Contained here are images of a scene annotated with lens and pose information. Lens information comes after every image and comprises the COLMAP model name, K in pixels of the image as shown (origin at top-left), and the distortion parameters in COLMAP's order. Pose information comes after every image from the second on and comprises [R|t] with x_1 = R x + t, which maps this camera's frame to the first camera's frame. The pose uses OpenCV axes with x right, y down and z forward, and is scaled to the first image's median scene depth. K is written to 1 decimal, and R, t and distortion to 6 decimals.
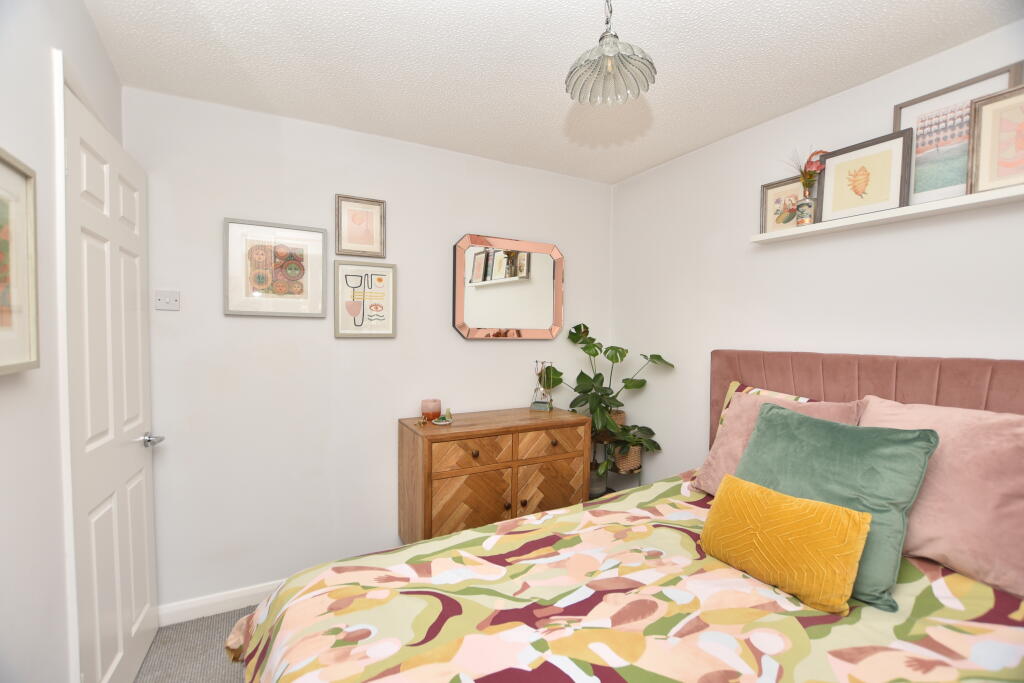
lens RADIAL K [[448.7, 0, 516.0], [0, 448.7, 345.3], [0, 0, 1]] dist [-0.031827, 0.004705]
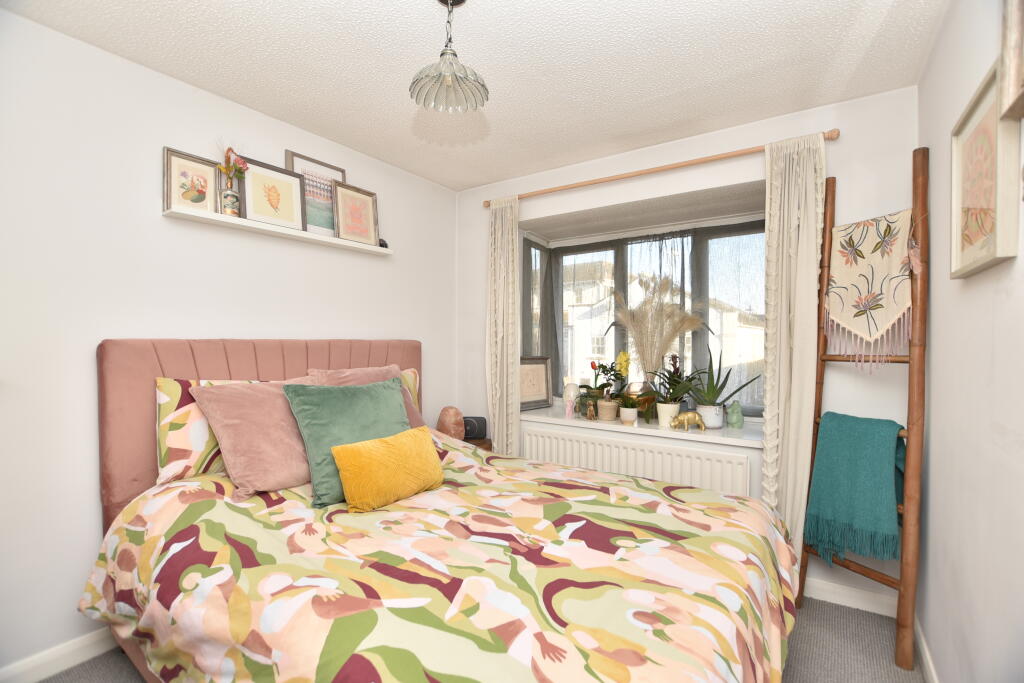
lens RADIAL K [[448.7, 0, 516.0], [0, 448.7, 345.3], [0, 0, 1]] dist [-0.031827, 0.004705]
pose [[-0.425667, -0.017624, 0.904708, -0.902965], [0.019321, 0.999405, 0.028559, 0.020783], [-0.904673, 0.029637, -0.425074, 1.349989]]
